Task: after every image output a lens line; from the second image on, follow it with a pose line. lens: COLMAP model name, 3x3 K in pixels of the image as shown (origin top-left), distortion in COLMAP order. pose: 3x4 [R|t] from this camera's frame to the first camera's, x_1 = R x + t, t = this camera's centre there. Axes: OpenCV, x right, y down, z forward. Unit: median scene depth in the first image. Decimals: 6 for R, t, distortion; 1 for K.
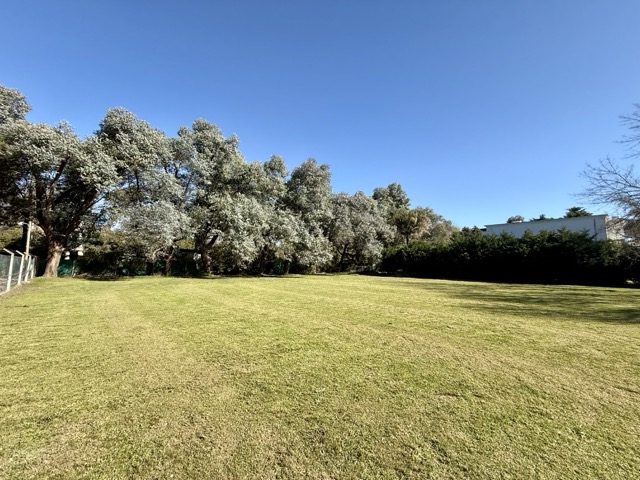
lens RADIAL K [[252.5, 0, 318.0], [0, 252.5, 240.9], [0, 0, 1]] dist [-0.002040, 0.000230]
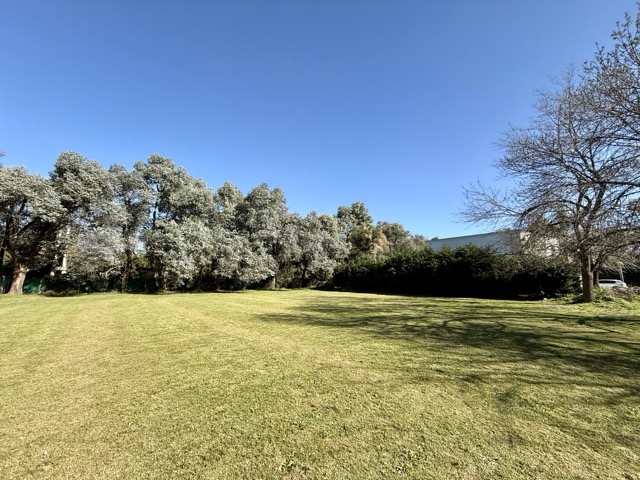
lens RADIAL K [[252.5, 0, 318.2], [0, 252.5, 240.7], [0, 0, 1]] dist [-0.002040, 0.000230]
pose [[0.998402, -0.019649, -0.052980, 0.340321], [0.016340, 0.997932, -0.062172, -0.006681], [0.054092, 0.061207, 0.996658, -0.082424]]
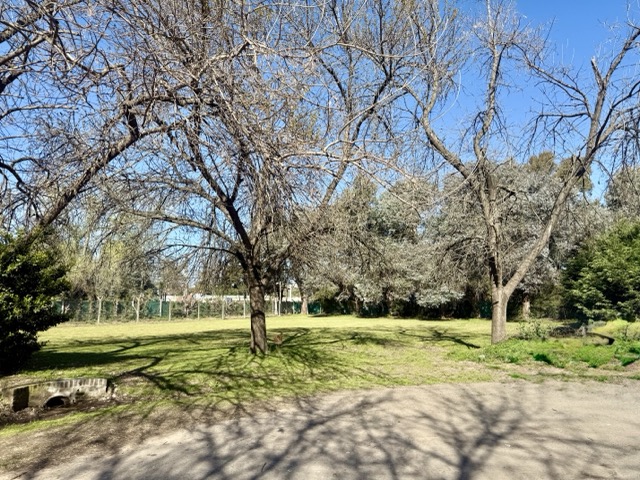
lens RADIAL K [[440.2, 0, 319.2], [0, 440.2, 237.3], [0, 0, 1]] dist [0.063600, -0.011178]
pose [[0.308833, -0.149665, -0.939267, 1.345741], [0.091495, 0.987637, -0.127288, 0.025014], [0.946705, -0.046627, 0.318708, 0.205519]]
